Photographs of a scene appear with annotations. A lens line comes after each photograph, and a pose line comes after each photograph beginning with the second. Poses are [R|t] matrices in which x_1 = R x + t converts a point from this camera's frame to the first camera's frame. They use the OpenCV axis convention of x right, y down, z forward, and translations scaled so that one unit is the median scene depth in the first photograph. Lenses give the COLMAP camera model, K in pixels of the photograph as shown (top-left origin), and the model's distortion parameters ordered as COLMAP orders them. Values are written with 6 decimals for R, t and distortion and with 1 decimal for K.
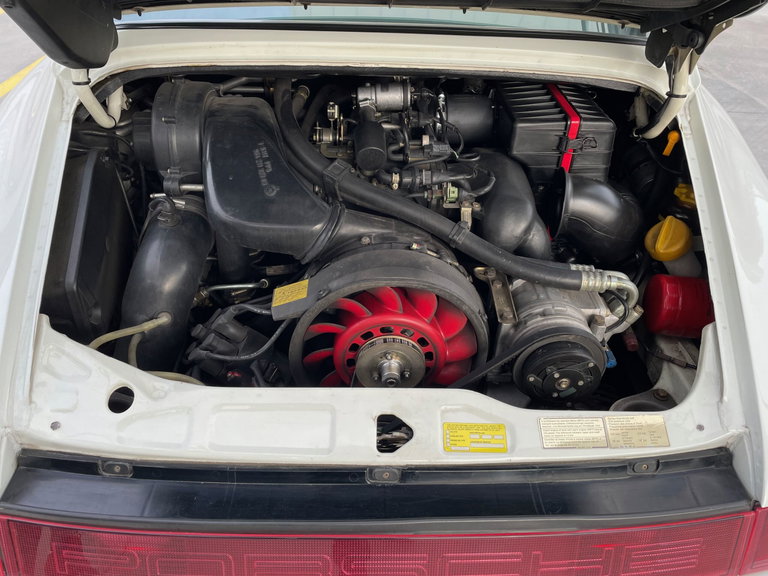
lens RADIAL K [[581.0, 0, 385.4], [0, 581.0, 291.6], [0, 0, 1]] dist [0.081073, -0.096872]
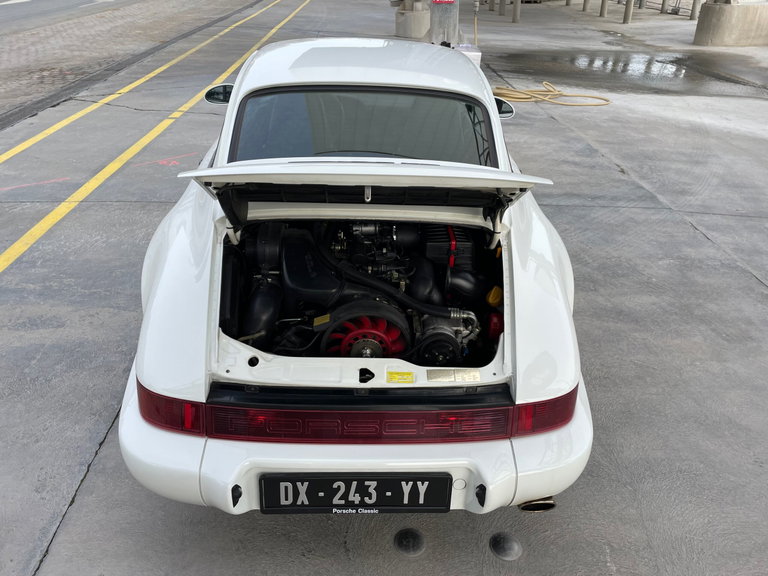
lens RADIAL K [[581.0, 0, 385.4], [0, 581.0, 291.6], [0, 0, 1]] dist [0.081073, -0.096872]
pose [[0.999976, 0.000863, 0.006850, 0.062446], [-0.000076, 0.993470, -0.114090, 0.142202], [-0.006903, 0.114087, 0.993447, -1.171559]]
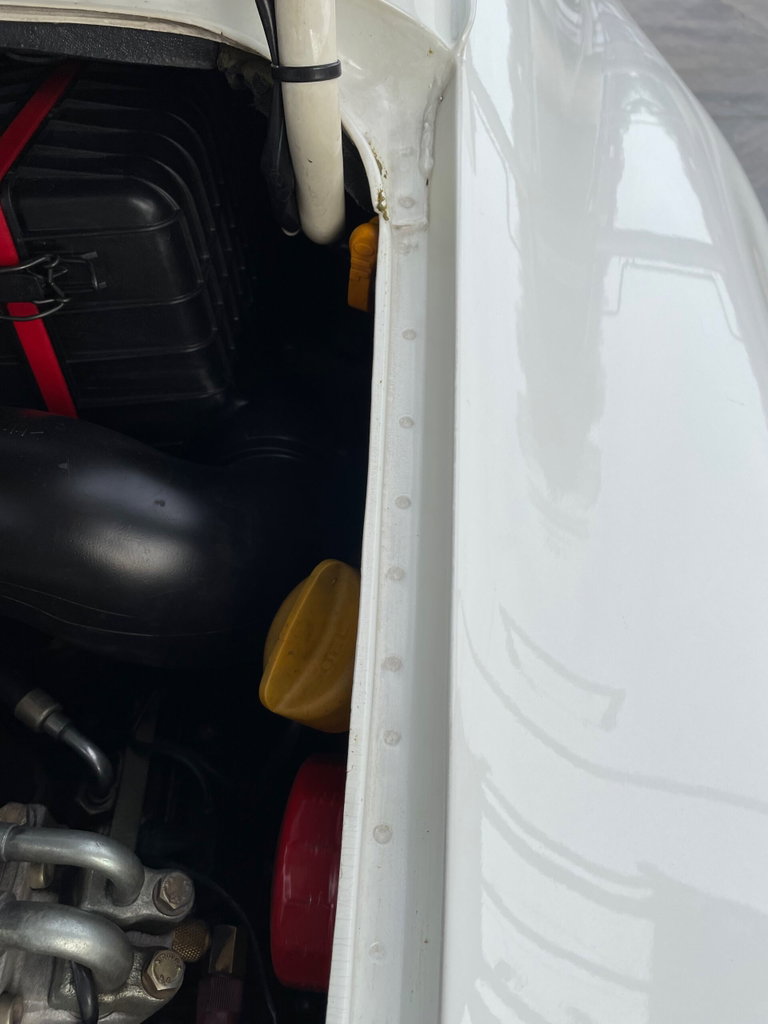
lens RADIAL K [[774.7, 0, 380.7], [0, 774.7, 505.9], [0, 0, 1]] dist [0.081073, -0.096872]
pose [[0.998846, -0.046656, -0.011381, 0.530221], [0.047784, 0.989208, 0.138504, -0.205695], [0.004796, -0.138888, 0.990297, 0.676018]]
